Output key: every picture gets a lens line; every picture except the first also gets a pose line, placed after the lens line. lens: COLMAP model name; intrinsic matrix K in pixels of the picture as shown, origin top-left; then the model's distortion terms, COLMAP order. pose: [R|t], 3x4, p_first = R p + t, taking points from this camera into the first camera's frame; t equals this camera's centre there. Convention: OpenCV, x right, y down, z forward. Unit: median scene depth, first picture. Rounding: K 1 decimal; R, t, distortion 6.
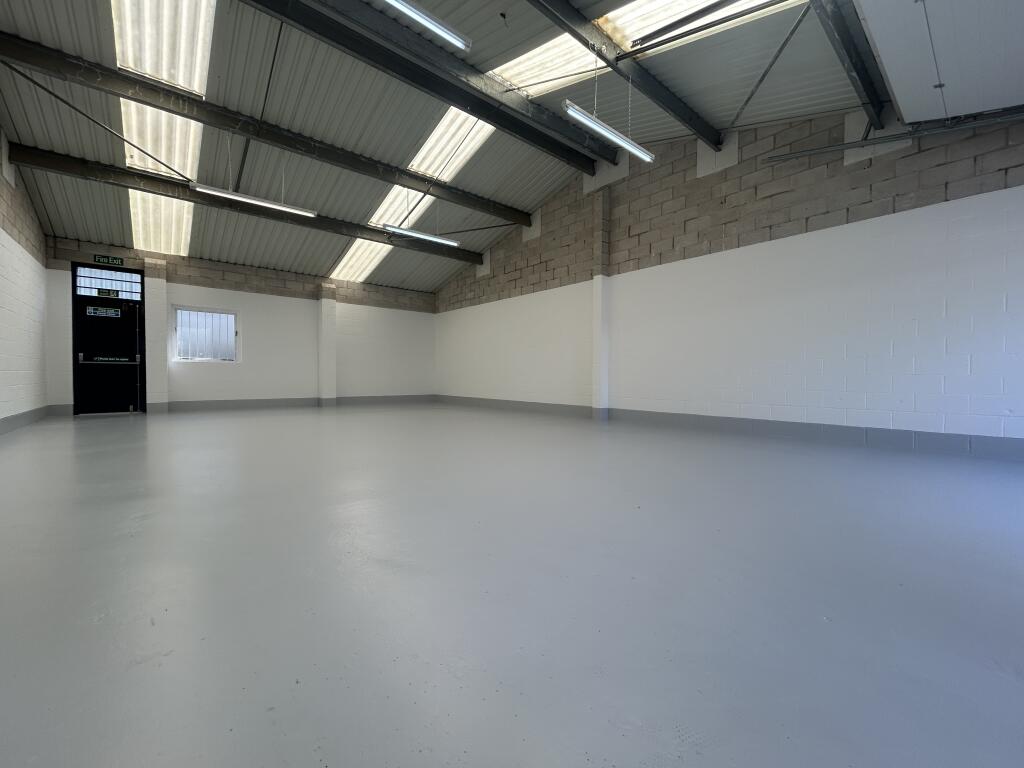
lens RADIAL K [[415.1, 0, 512.0], [0, 415.1, 384.0], [0, 0, 1]] dist [-0.001212, 0.000729]
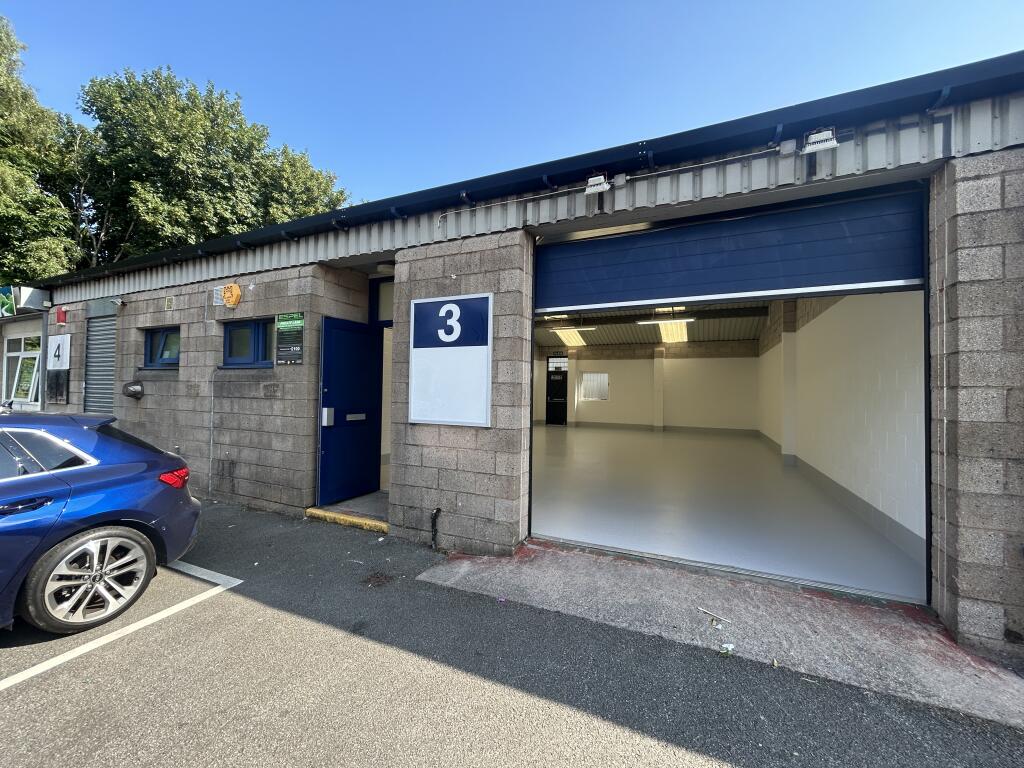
lens RADIAL K [[415.1, 0, 512.0], [0, 415.1, 384.0], [0, 0, 1]] dist [-0.001212, 0.000729]
pose [[0.417117, -0.015761, -0.908716, 0.848501], [-0.032861, 0.998934, -0.032409, -0.061890], [0.908258, 0.043379, 0.416155, -0.096278]]
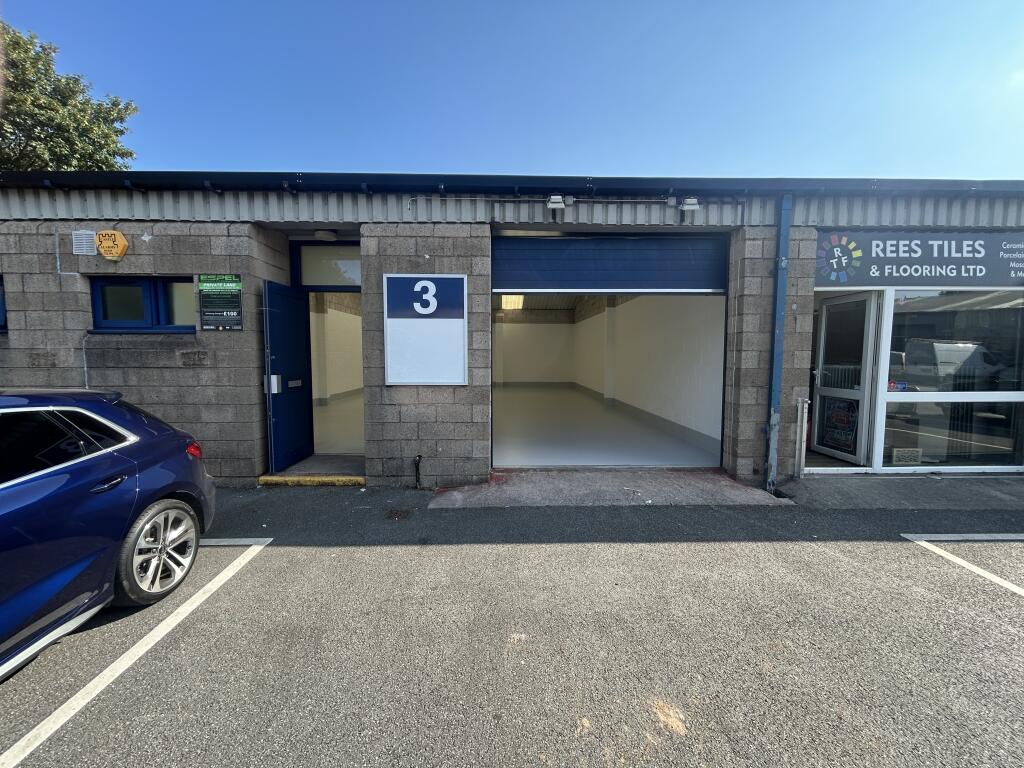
lens RADIAL K [[415.1, 0, 512.0], [0, 415.1, 384.0], [0, 0, 1]] dist [-0.001212, 0.000729]
pose [[0.774625, 0.041803, -0.631037, 0.828112], [-0.010869, 0.998546, 0.052806, -0.060536], [0.632327, -0.034046, 0.773953, -0.330848]]
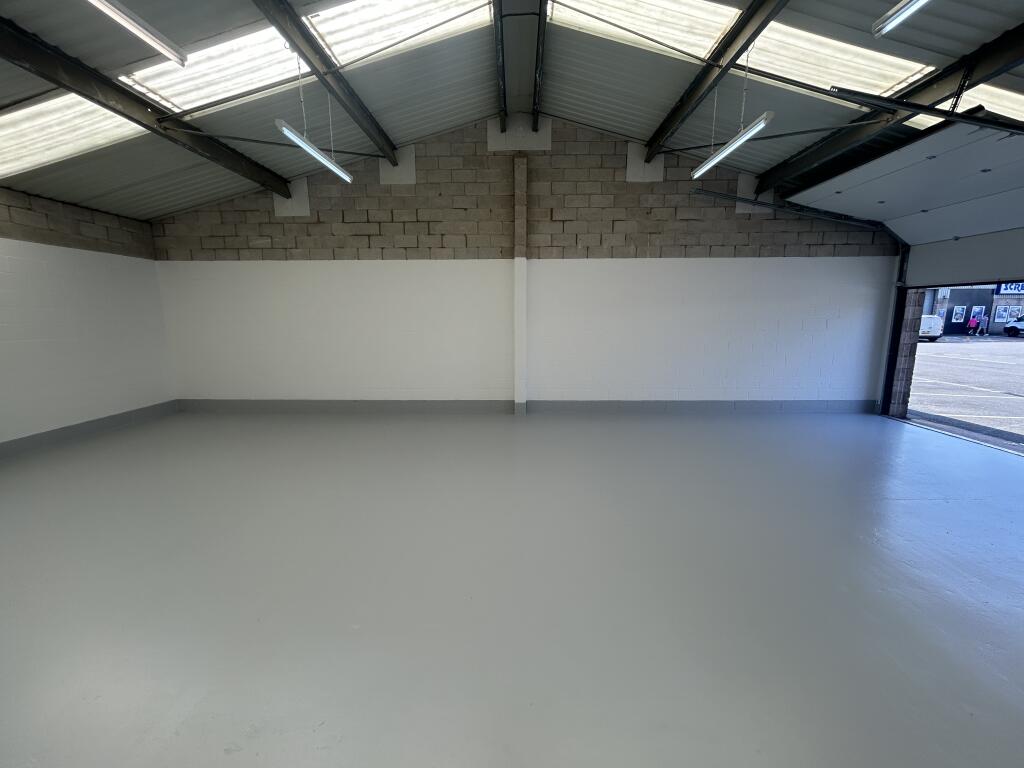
lens RADIAL K [[415.1, 0, 512.0], [0, 415.1, 384.0], [0, 0, 1]] dist [-0.001212, 0.000729]
pose [[0.660619, -0.130144, 0.739354, -0.470593], [0.020598, 0.987630, 0.155442, -0.123805], [-0.750439, -0.087458, 0.655128, 0.379546]]
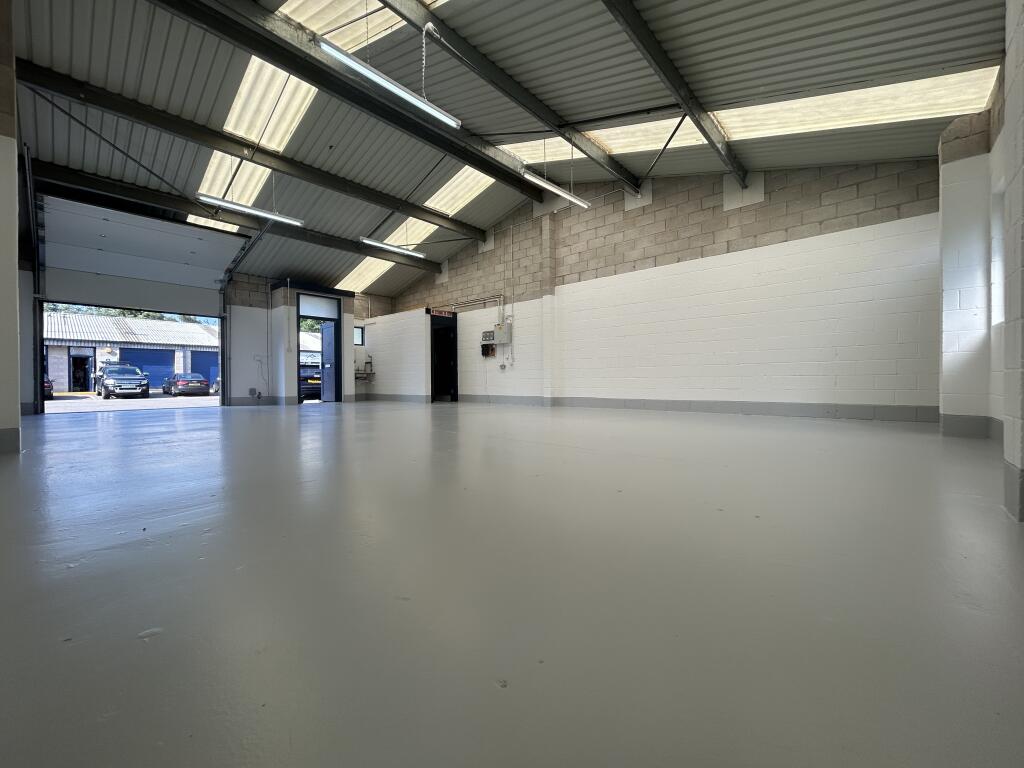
lens RADIAL K [[415.1, 0, 512.0], [0, 415.1, 384.0], [0, 0, 1]] dist [-0.001212, 0.000729]
pose [[-0.990853, 0.002677, -0.134917, -0.264556], [-0.001016, 0.999627, 0.027294, -0.003853], [0.134940, 0.027181, -0.990481, 1.450626]]
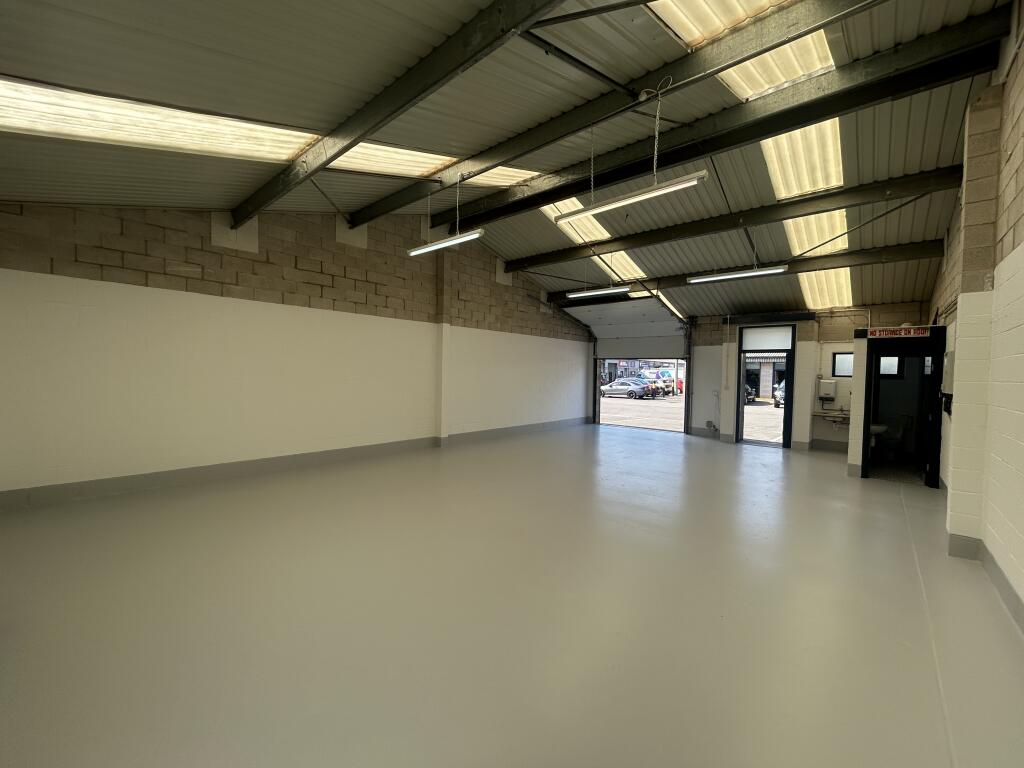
lens RADIAL K [[415.1, 0, 512.0], [0, 415.1, 384.0], [0, 0, 1]] dist [-0.001212, 0.000729]
pose [[-0.145892, -0.035921, 0.988648, -0.914026], [-0.001762, 0.999348, 0.036050, -0.126805], [-0.989299, 0.003518, -0.145860, 0.927100]]
